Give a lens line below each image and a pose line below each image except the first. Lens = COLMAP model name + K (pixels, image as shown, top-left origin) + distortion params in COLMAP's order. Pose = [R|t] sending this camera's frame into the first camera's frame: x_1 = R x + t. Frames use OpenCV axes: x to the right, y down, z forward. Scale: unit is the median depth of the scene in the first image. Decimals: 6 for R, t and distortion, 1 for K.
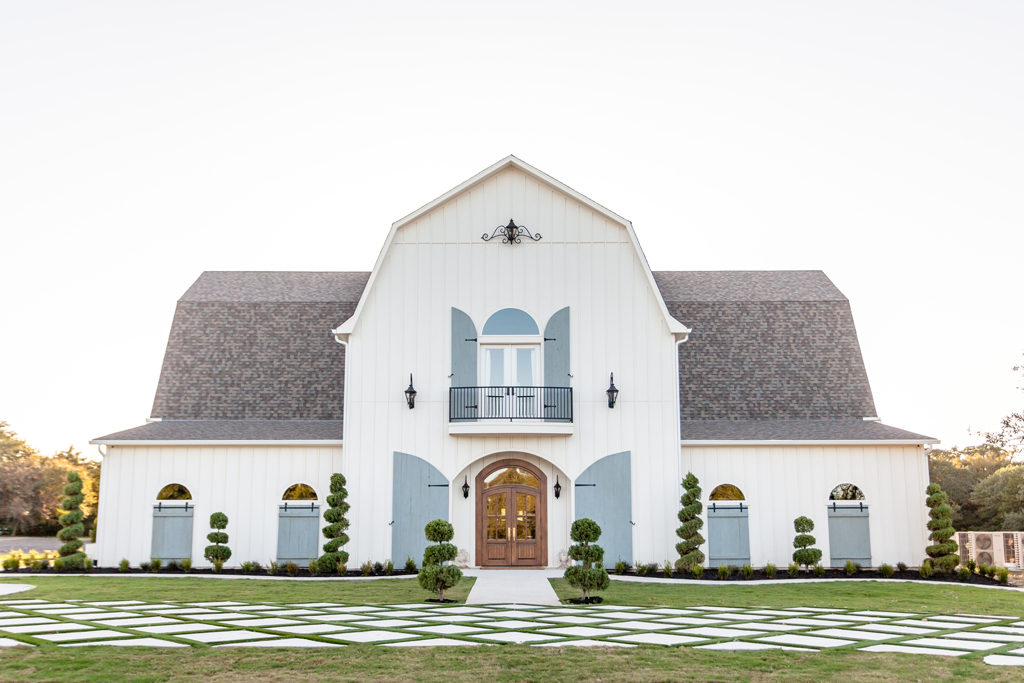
lens RADIAL K [[864.2, 0, 502.4], [0, 864.2, 393.9], [0, 0, 1]] dist [-0.024705, 0.015035]
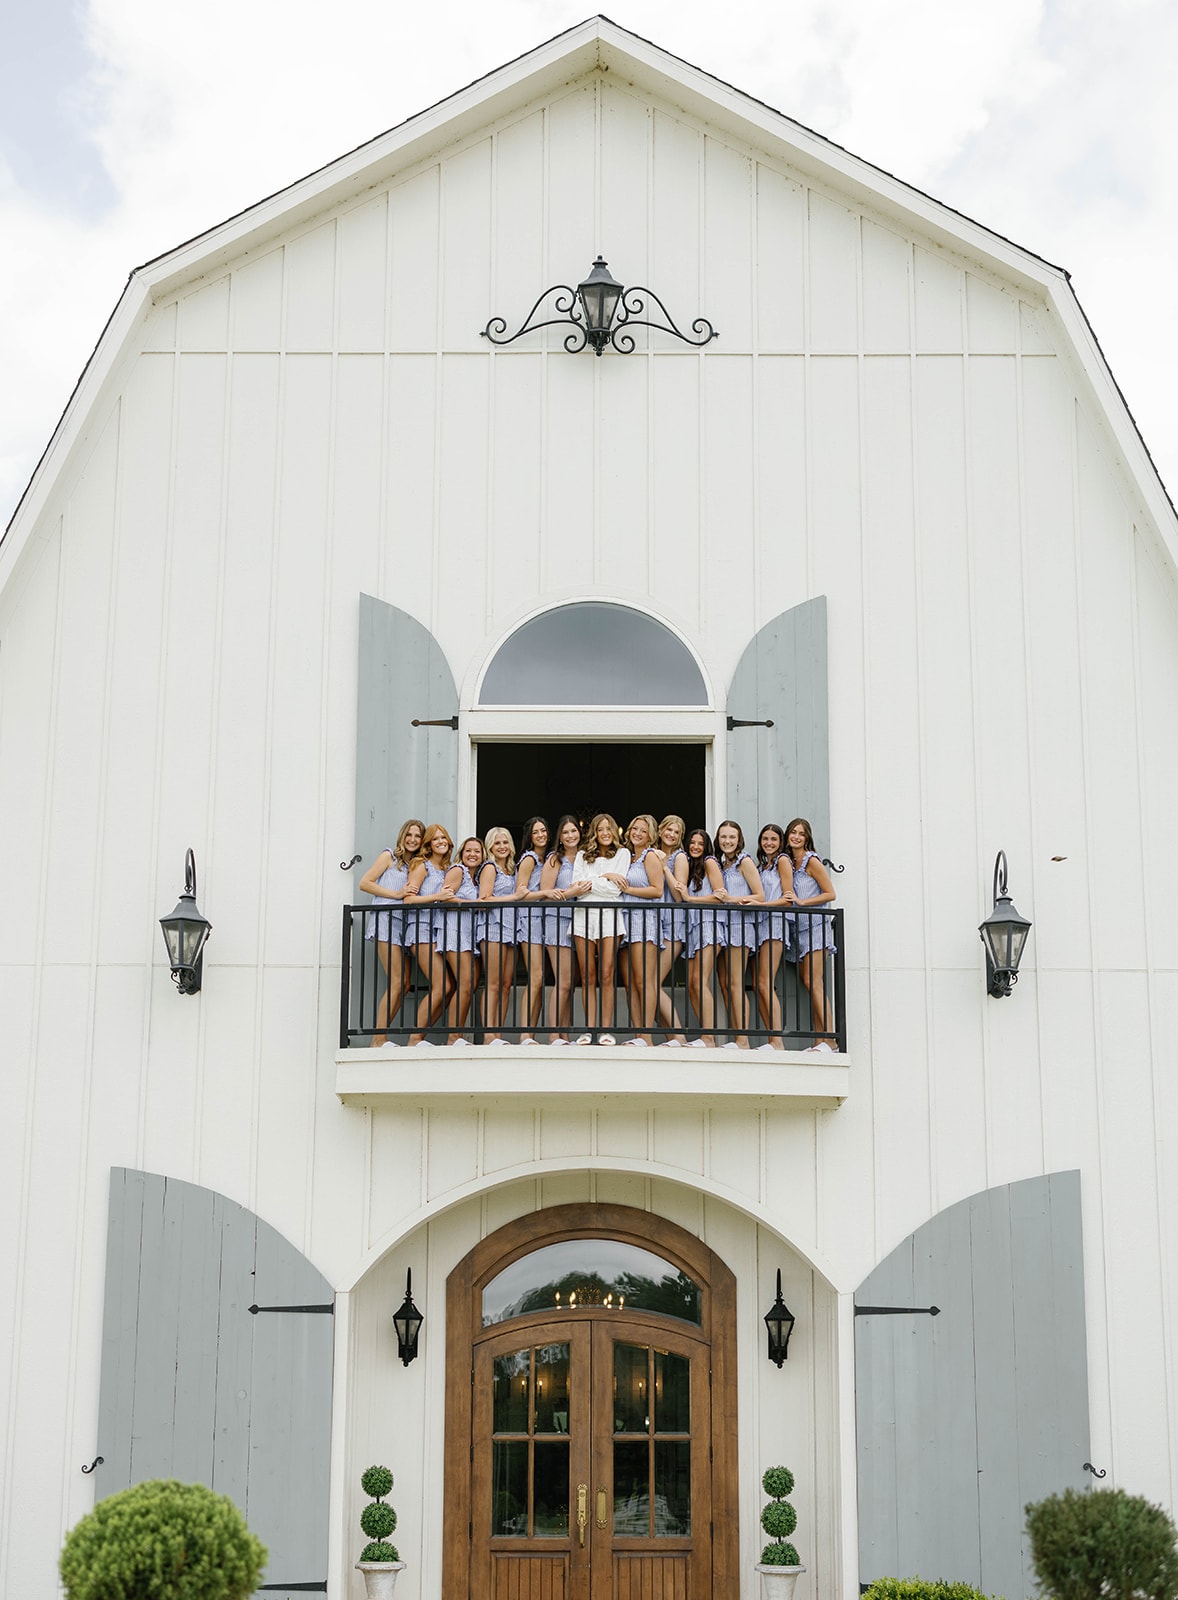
lens RADIAL K [[2378.5, 0, 590.6], [0, 2378.5, 896.9], [0, 0, 1]] dist [-0.005295, 0.000000]
pose [[0.999890, 0.007412, 0.012830, 0.000278], [-0.006402, 0.997006, -0.077058, 0.040024], [-0.013362, 0.076968, 0.996944, 0.311628]]
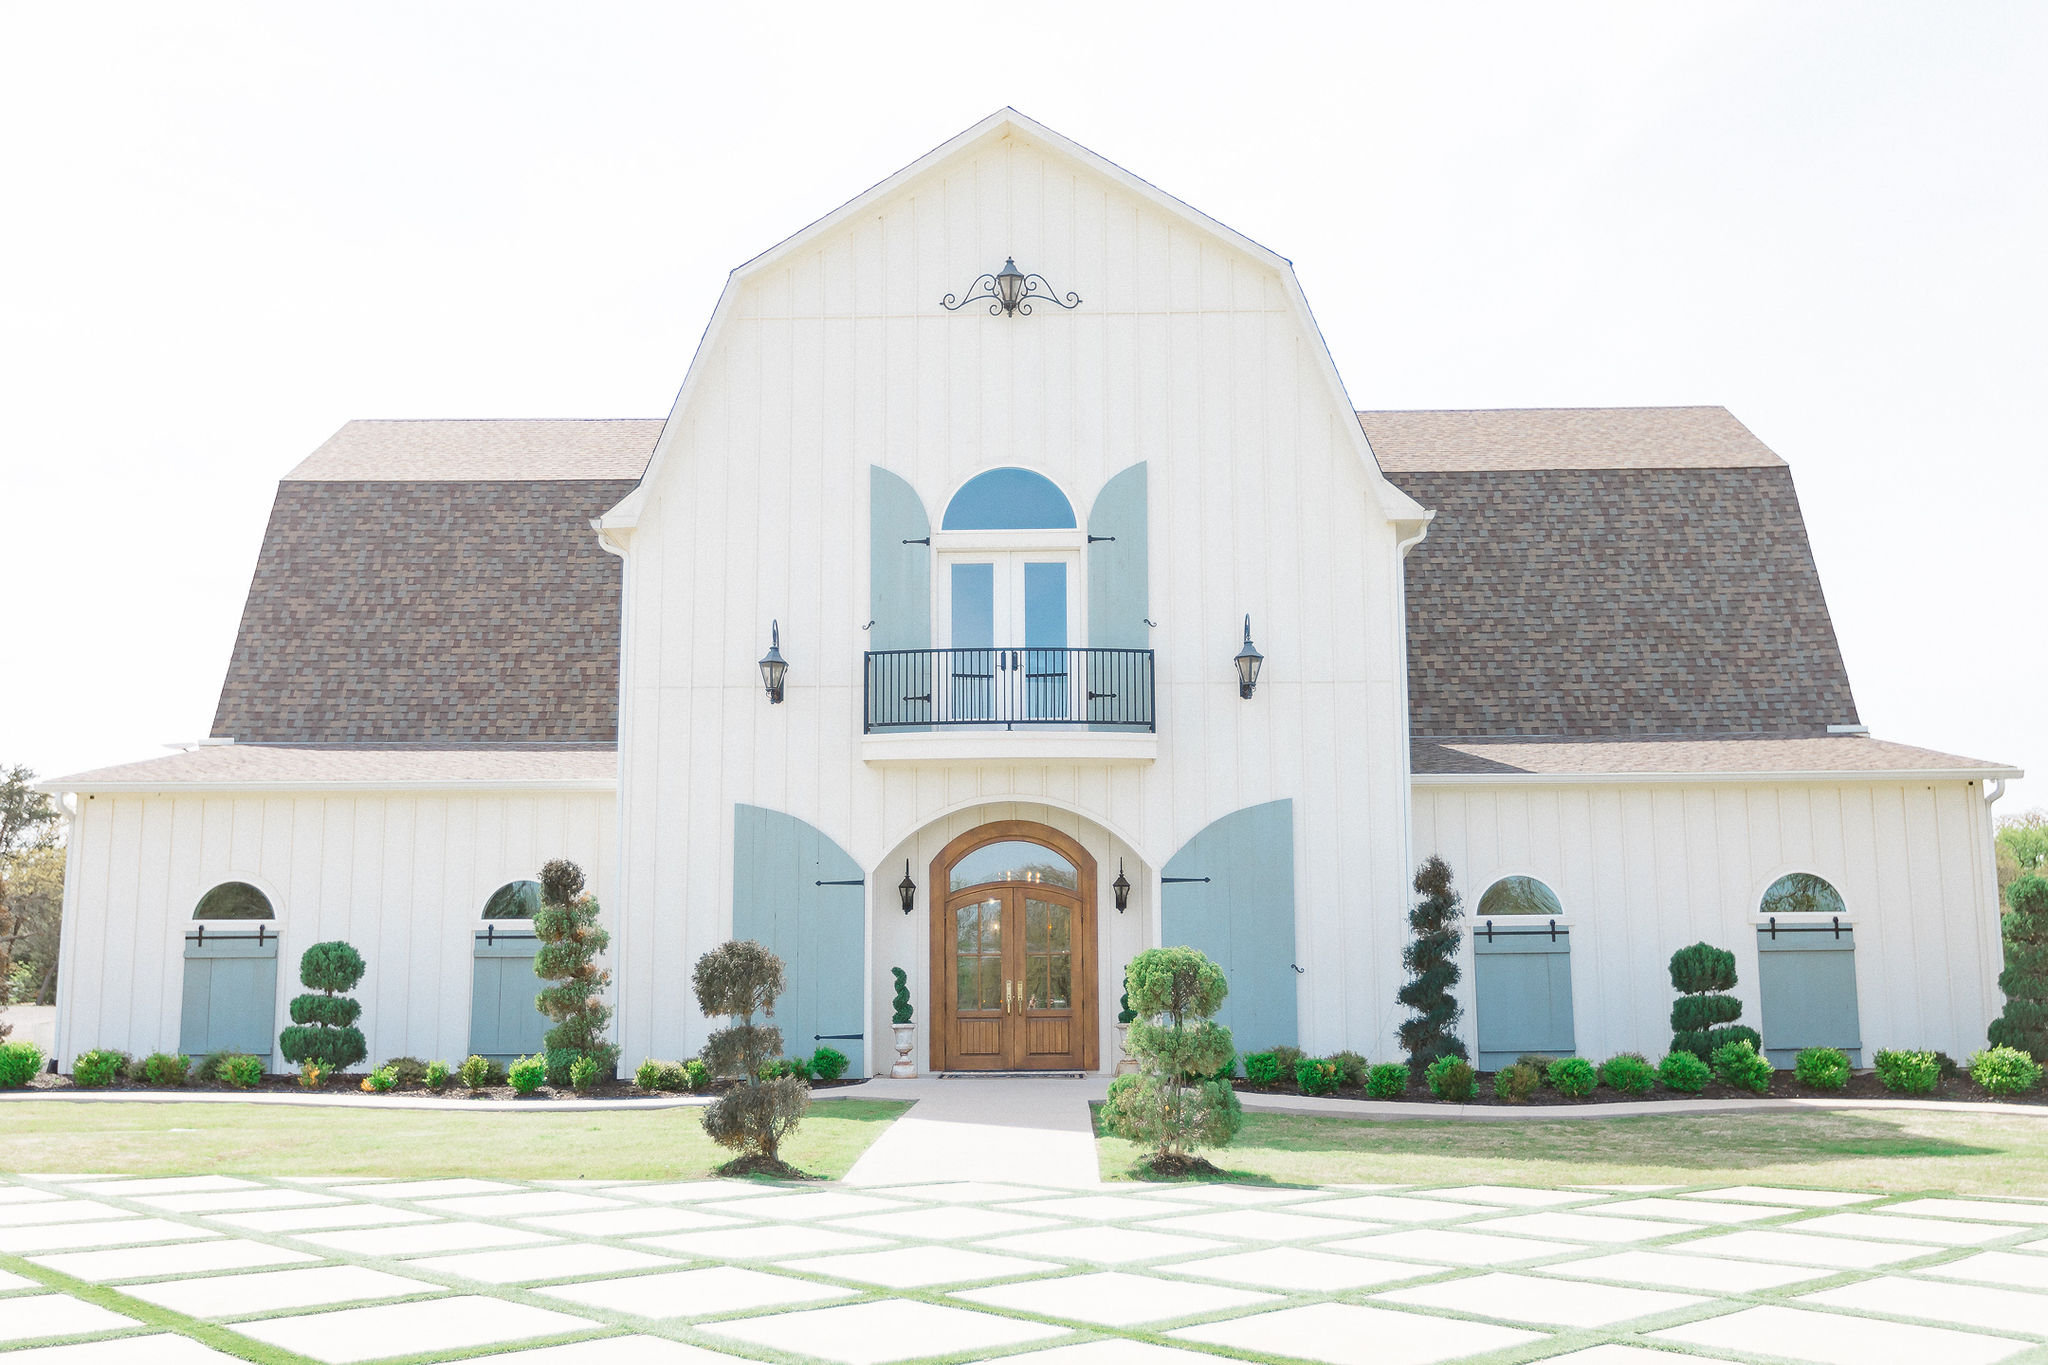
lens RADIAL K [[1740.8, 0, 1024.8], [0, 1740.8, 736.7], [0, 0, 1]] dist [-0.016852, -0.020366]
pose [[0.999897, -0.006577, -0.012718, 0.027142], [0.006732, 0.999903, 0.012193, 0.023405], [0.012637, -0.012277, 0.999845, 0.138980]]
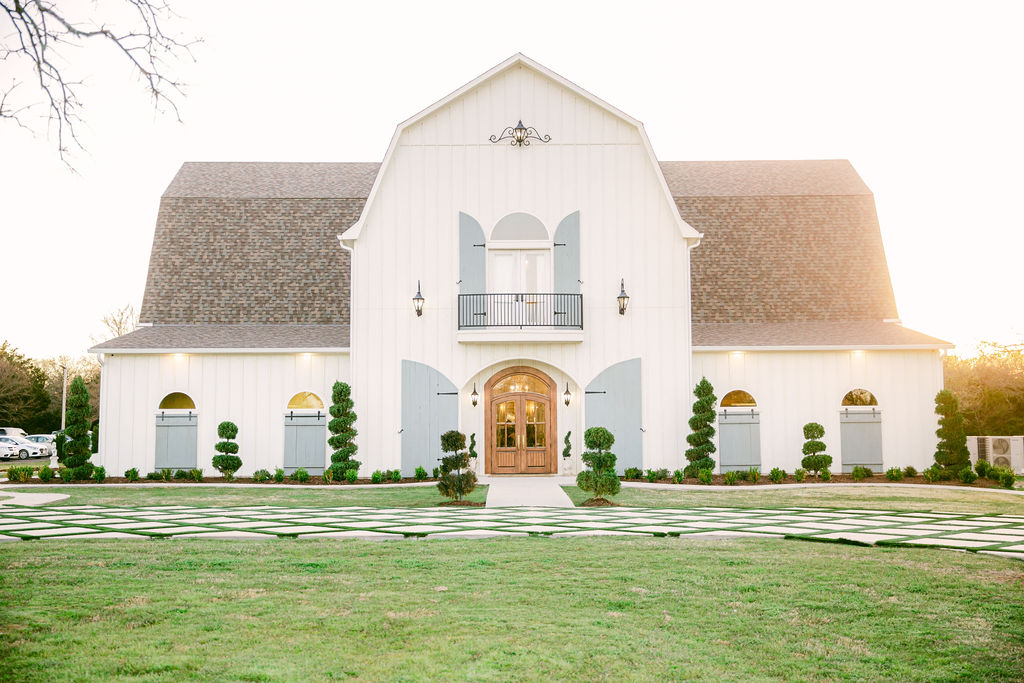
lens RADIAL K [[1001.9, 0, 509.0], [0, 1001.9, 335.4], [0, 0, 1]] dist [-0.009963, 0.000000]
pose [[0.999925, -0.004311, 0.011427, -0.015777], [0.003645, 0.998325, 0.057733, -0.025667], [-0.011657, -0.057687, 0.998267, -0.139711]]
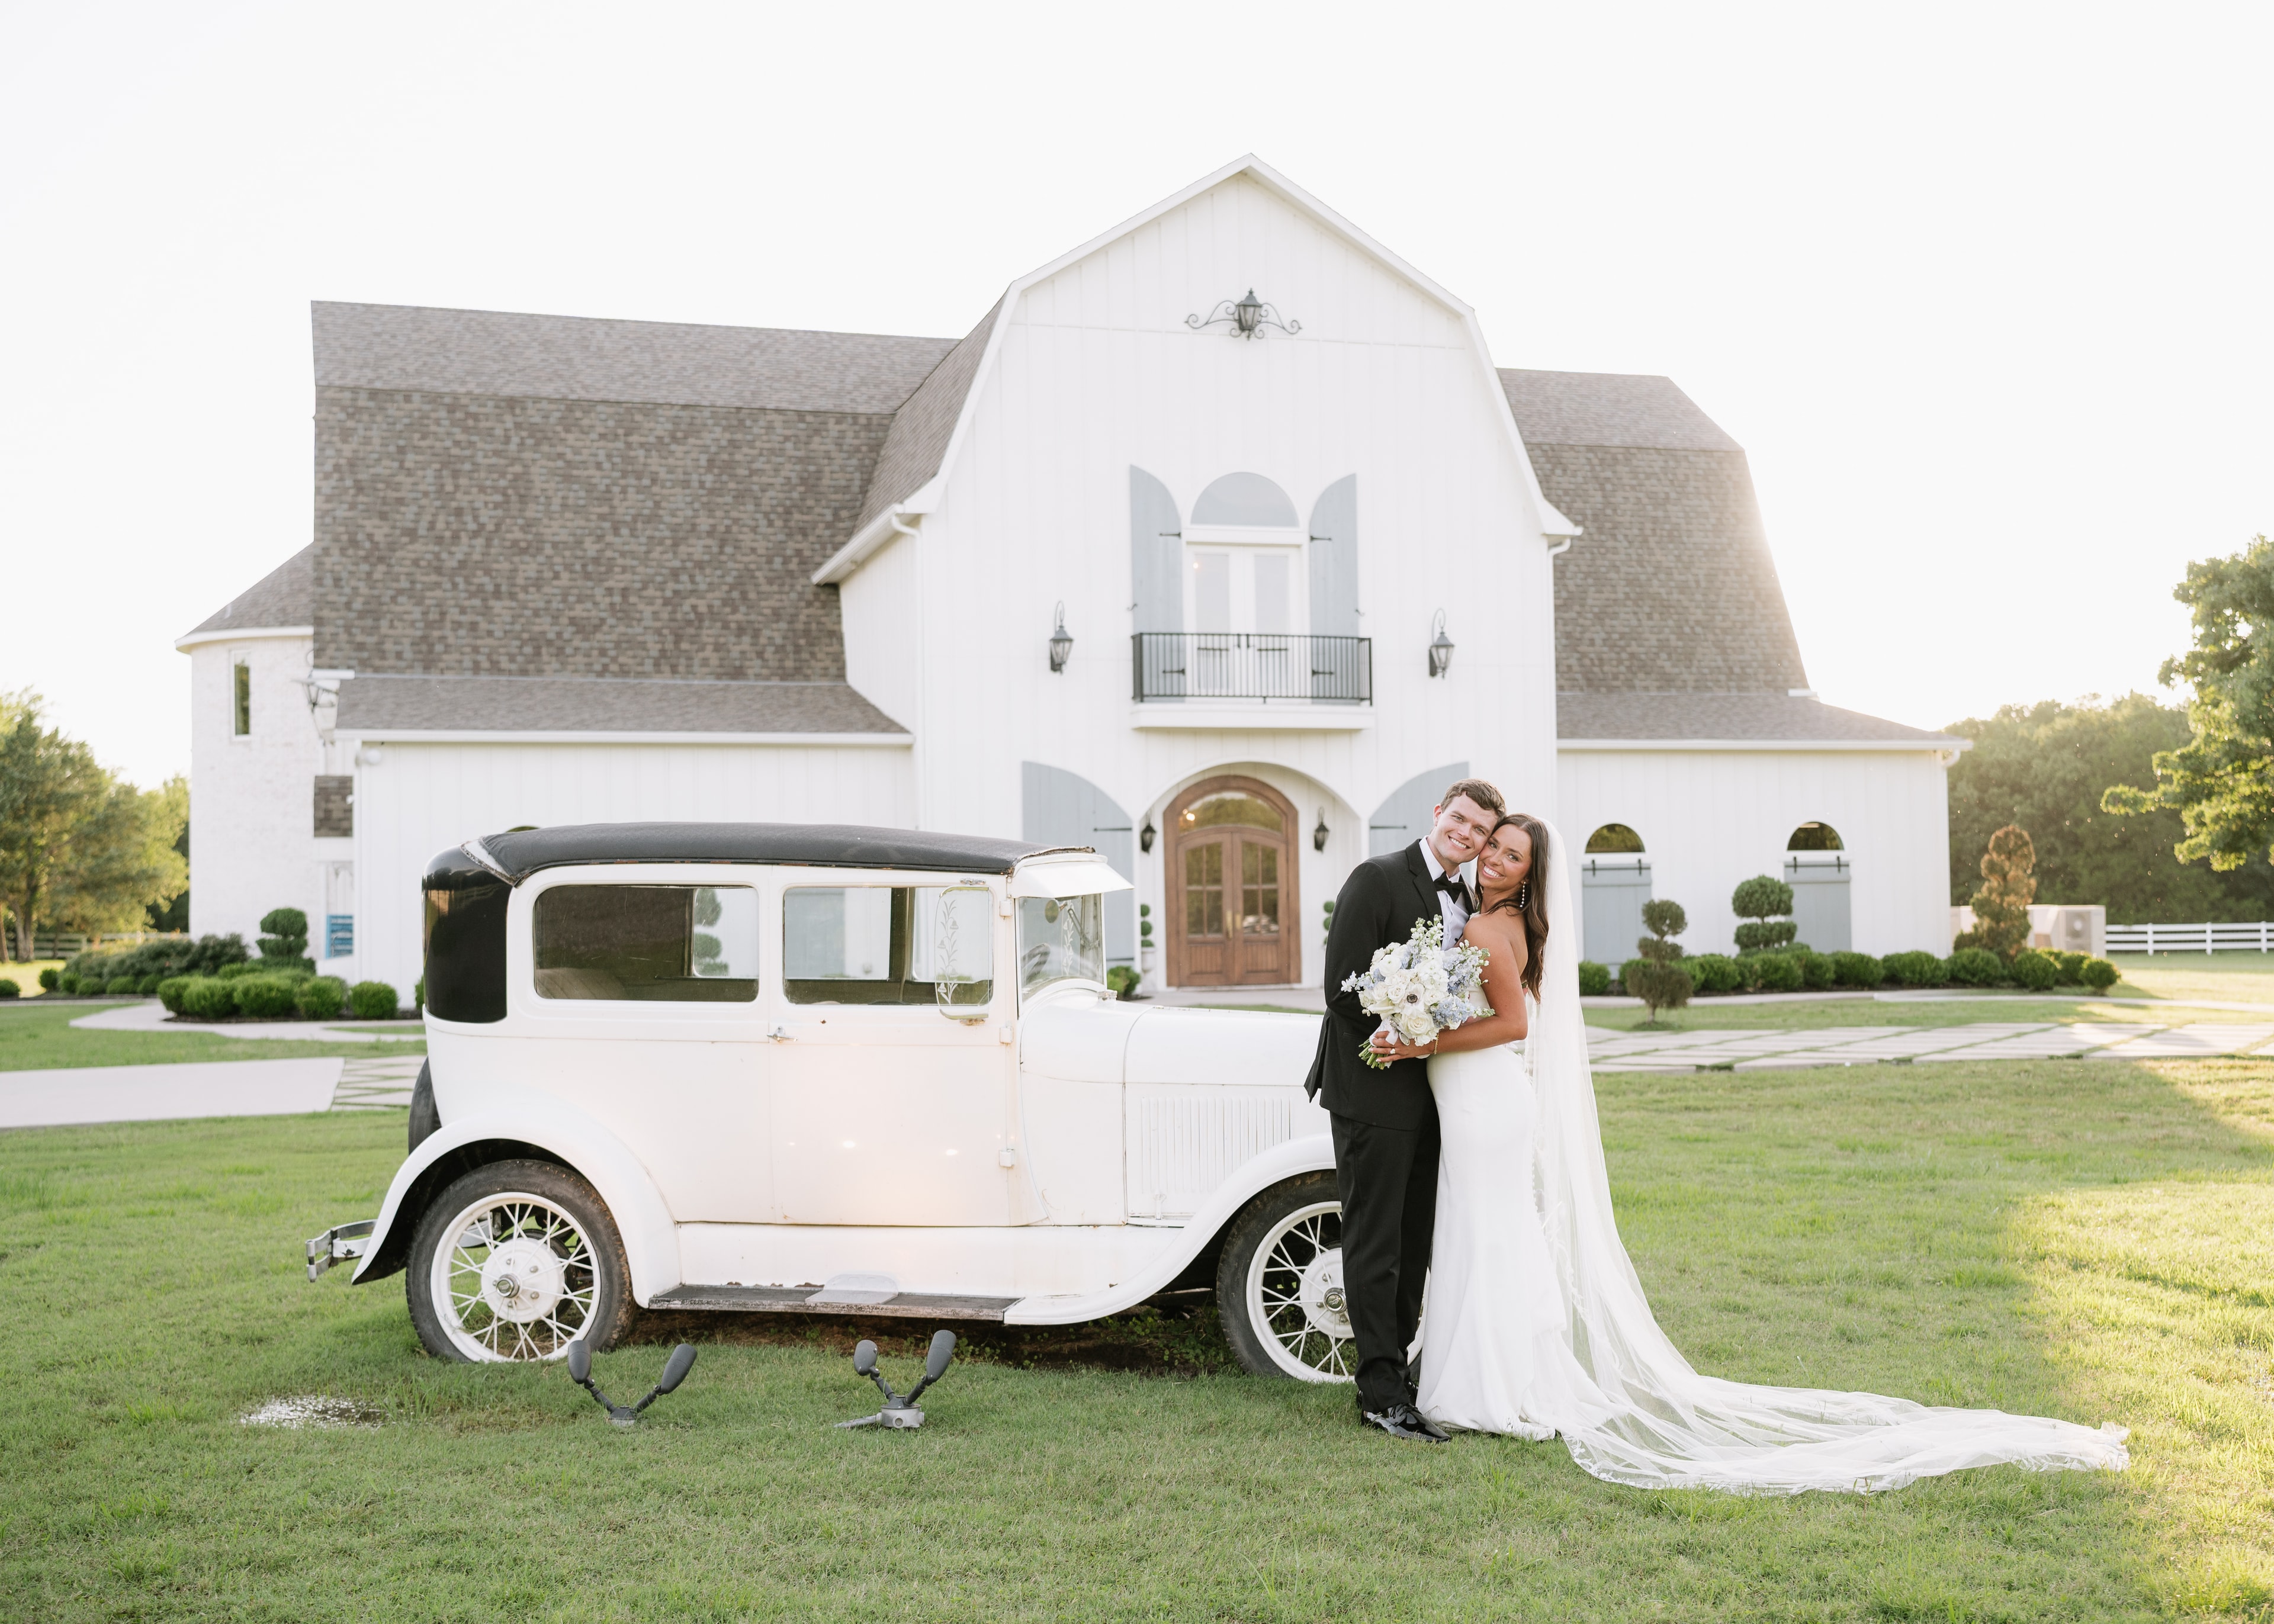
lens RADIAL K [[2258.3, 0, 1150.3], [0, 2258.3, 811.8], [0, 0, 1]] dist [-0.020039, 0.000000]
pose [[0.960558, -0.002409, 0.278070, -0.398687], [-0.029225, 0.993550, 0.109562, -0.045502], [-0.276541, -0.113368, 0.954292, -0.238898]]
